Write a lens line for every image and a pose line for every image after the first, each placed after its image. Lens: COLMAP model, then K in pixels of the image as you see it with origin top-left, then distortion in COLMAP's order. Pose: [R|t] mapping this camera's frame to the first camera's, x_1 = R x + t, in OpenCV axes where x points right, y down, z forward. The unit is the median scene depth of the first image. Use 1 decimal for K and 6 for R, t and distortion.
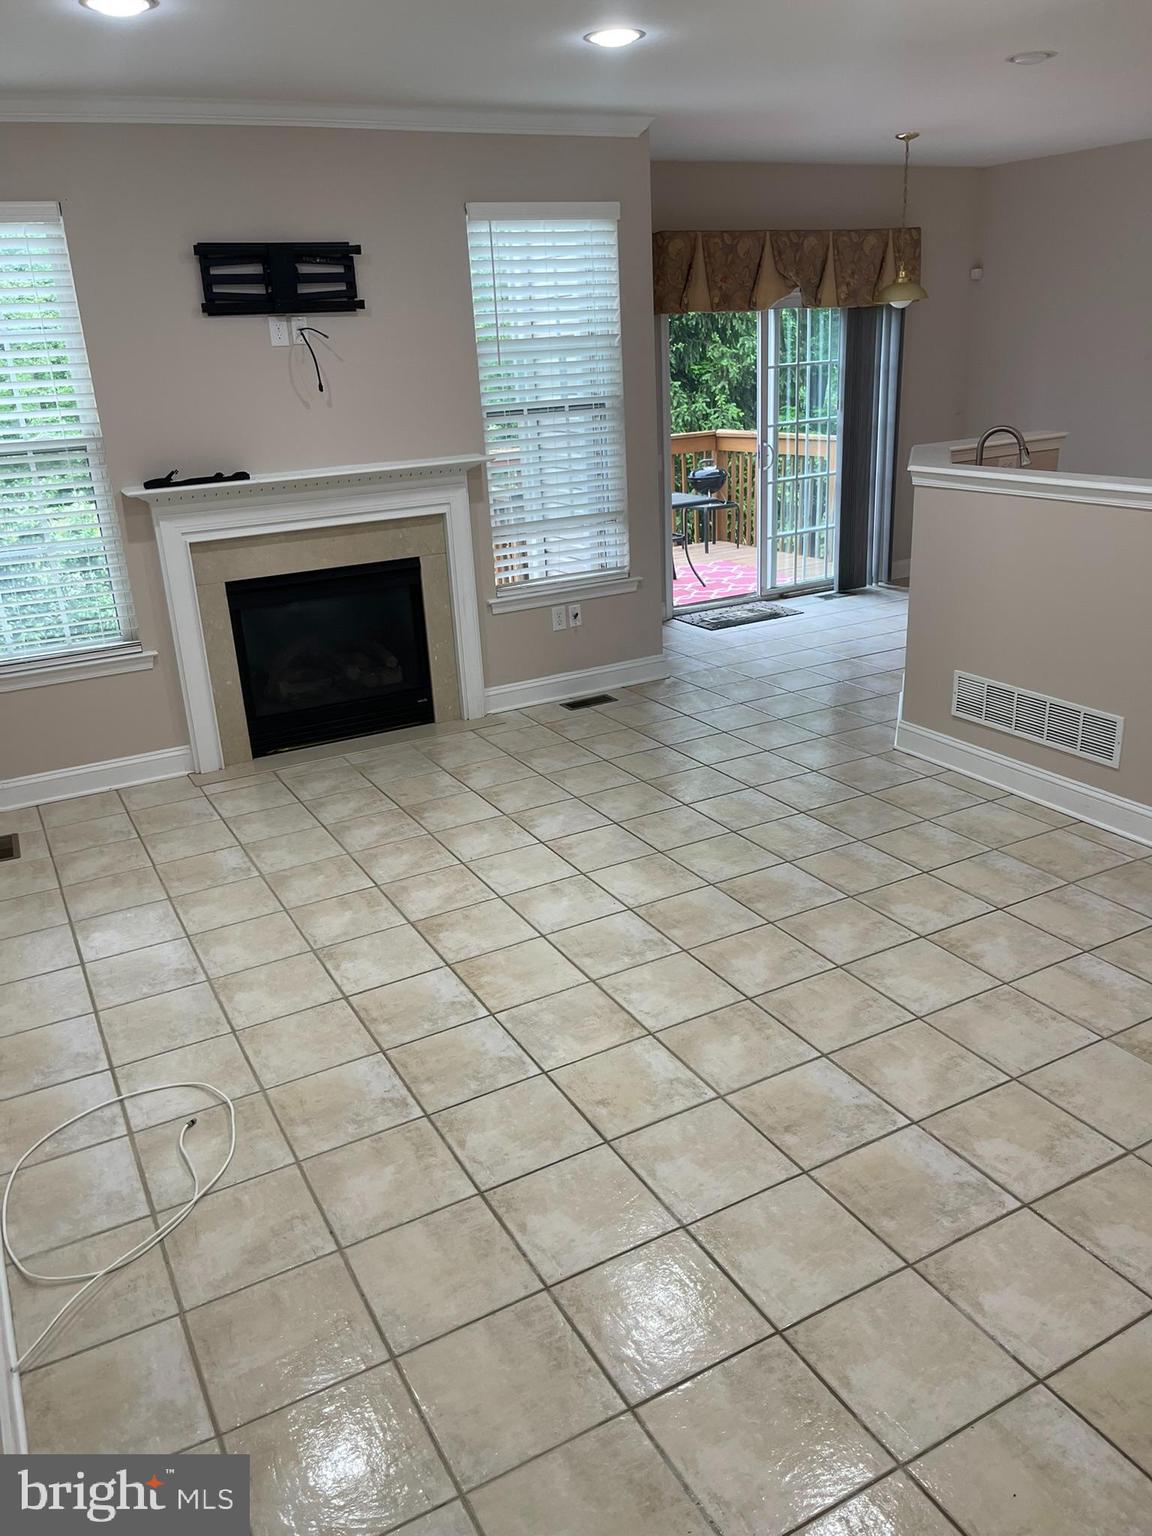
lens RADIAL K [[1170.7, 0, 567.3], [0, 1170.7, 761.9], [0, 0, 1]] dist [0.066264, -0.098795]
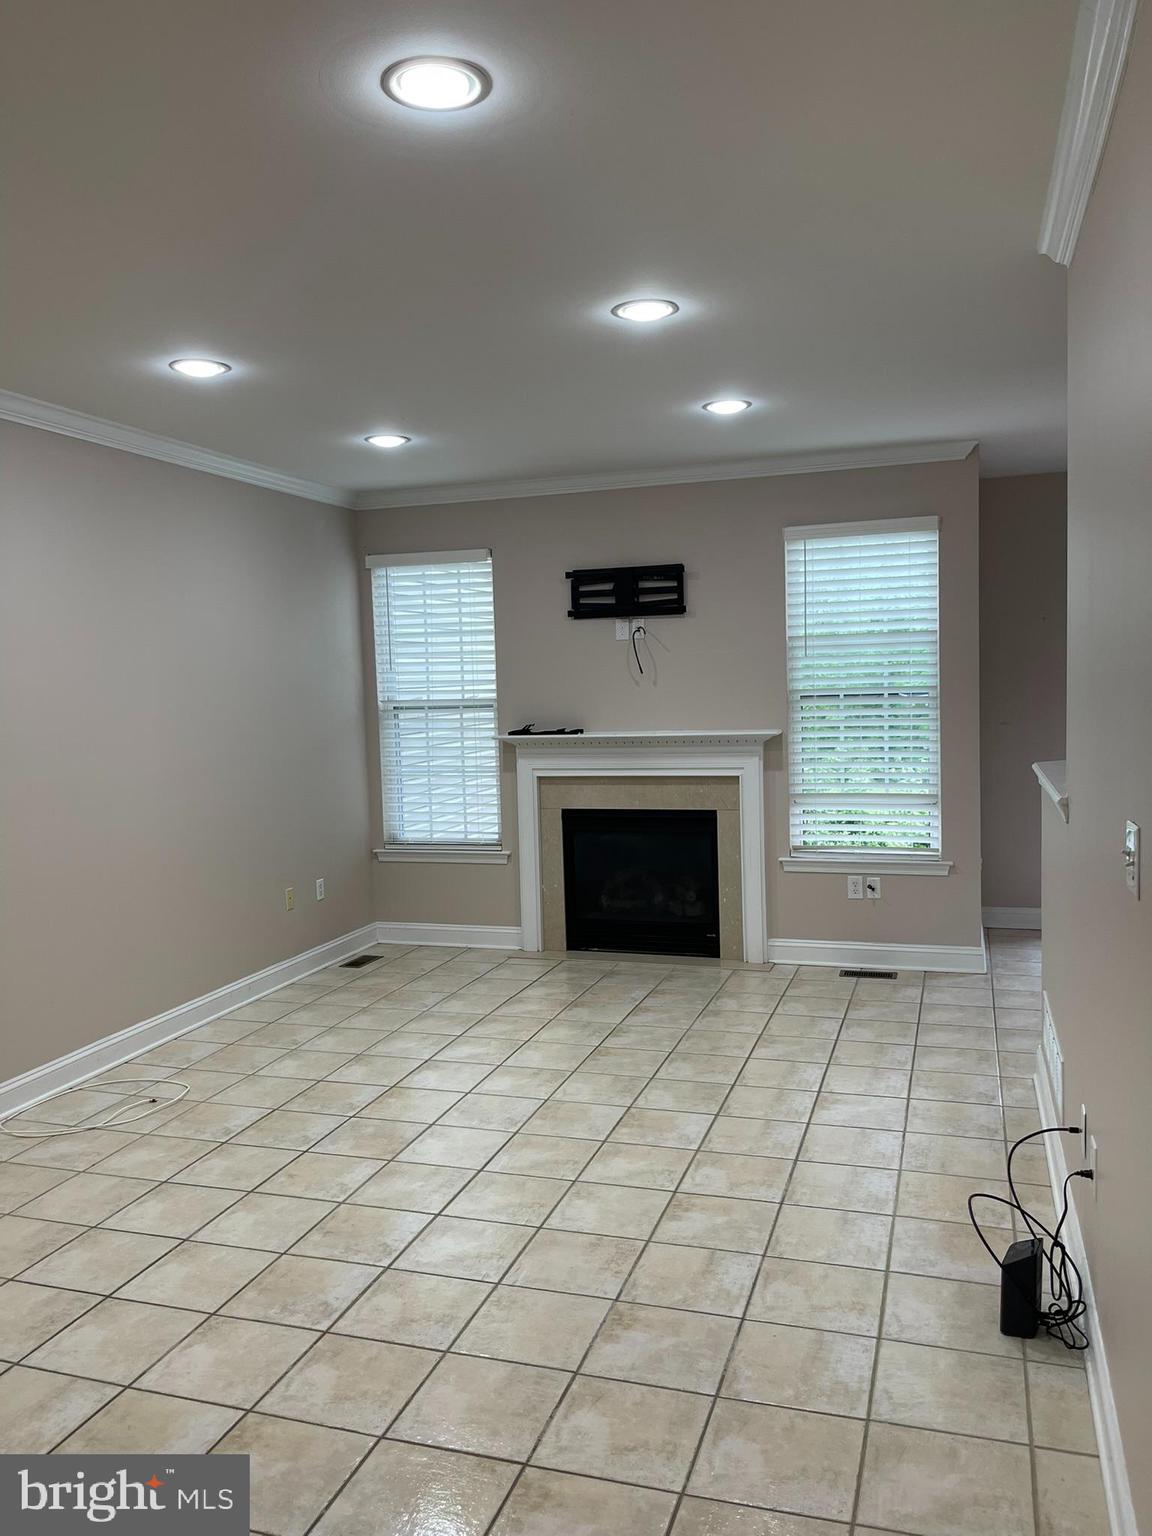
lens RADIAL K [[1170.7, 0, 567.3], [0, 1170.7, 761.9], [0, 0, 1]] dist [0.066264, -0.098795]
pose [[0.682948, 0.080760, -0.725989, 0.664036], [-0.250878, 0.959346, -0.129286, -0.036095], [0.686033, 0.270431, 0.675445, 0.109425]]
